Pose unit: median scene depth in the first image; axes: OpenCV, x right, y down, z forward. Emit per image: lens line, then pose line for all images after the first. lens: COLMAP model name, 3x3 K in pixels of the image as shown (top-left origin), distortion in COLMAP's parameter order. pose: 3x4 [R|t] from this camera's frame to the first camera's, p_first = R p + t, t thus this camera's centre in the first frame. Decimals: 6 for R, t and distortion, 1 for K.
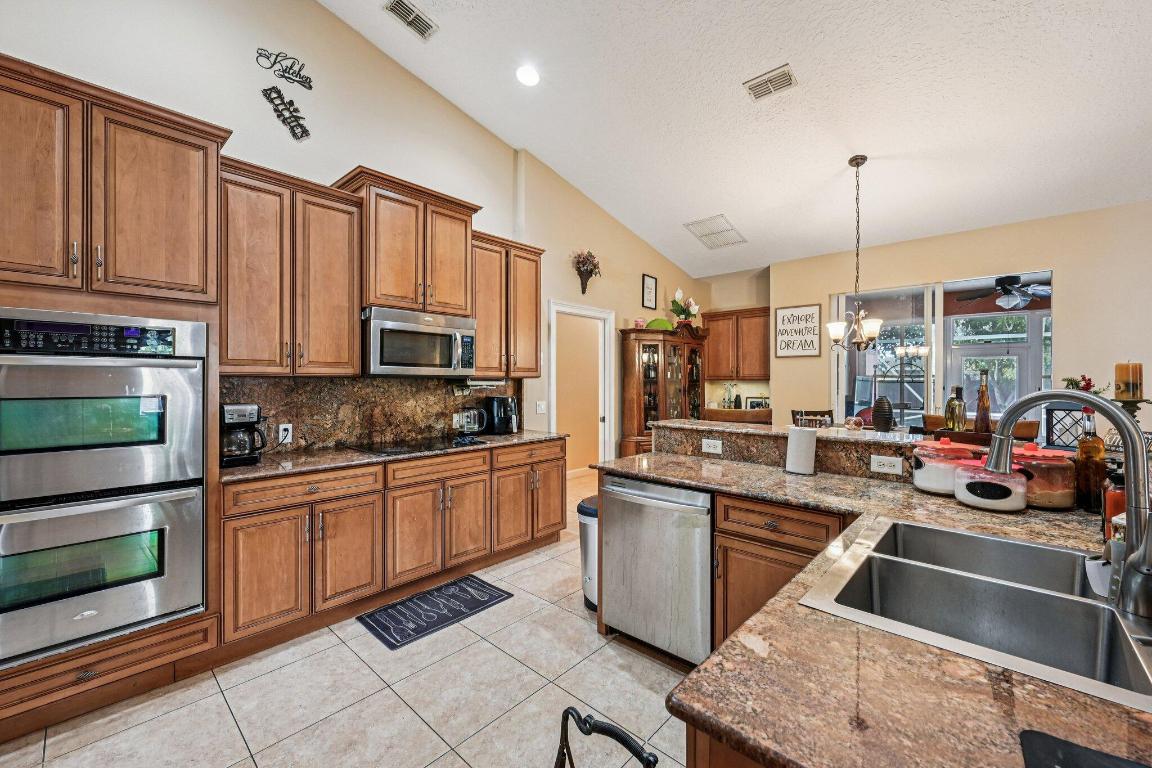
lens RADIAL K [[455.1, 0, 576.5], [0, 455.1, 380.2], [0, 0, 1]] dist [-0.001583, -0.000303]
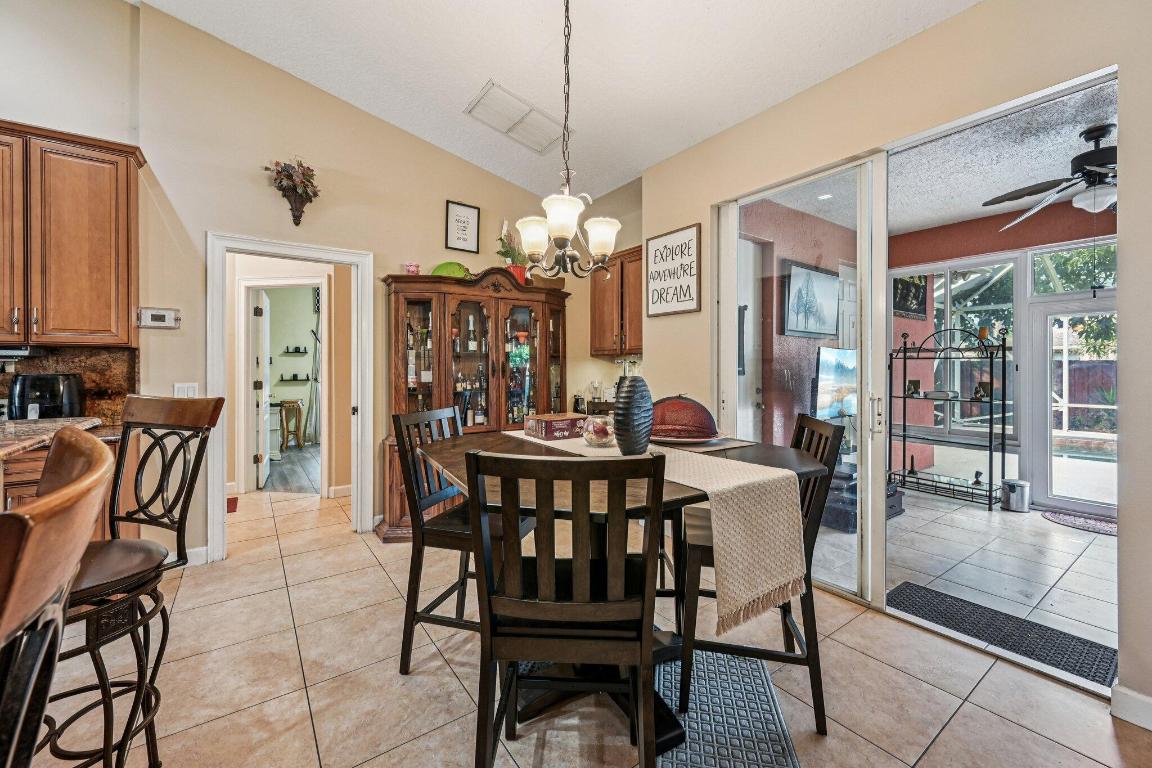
lens RADIAL K [[463.3, 0, 575.1], [0, 463.3, 366.3], [0, 0, 1]] dist [0.000273, 0.000109]
pose [[0.978917, -0.004927, -0.204200, 0.563110], [0.005118, 0.999987, 0.000405, 0.021867], [0.204195, -0.001441, 0.978929, 0.414092]]
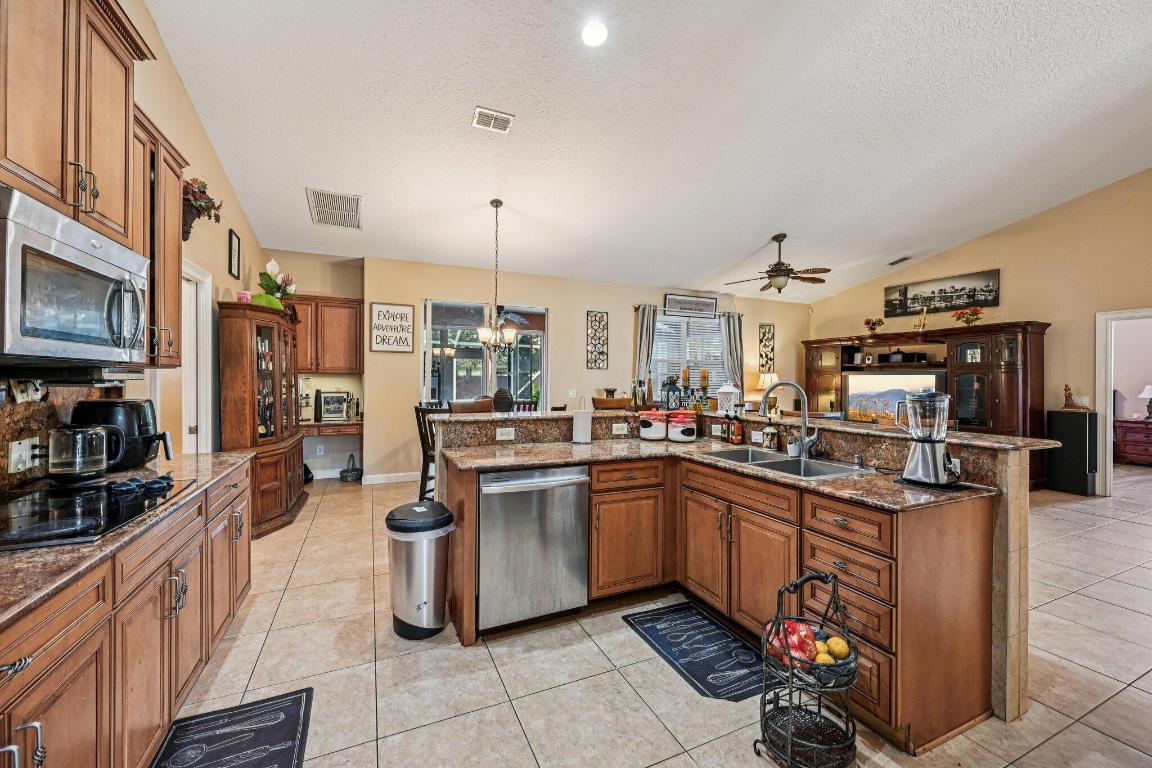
lens RADIAL K [[455.1, 0, 576.5], [0, 455.1, 380.2], [0, 0, 1]] dist [-0.001583, -0.000303]
pose [[0.390960, -0.004905, 0.920395, -0.369765], [-0.008147, 0.999928, 0.008790, 0.001048], [-0.920372, -0.010935, 0.390892, 0.226086]]
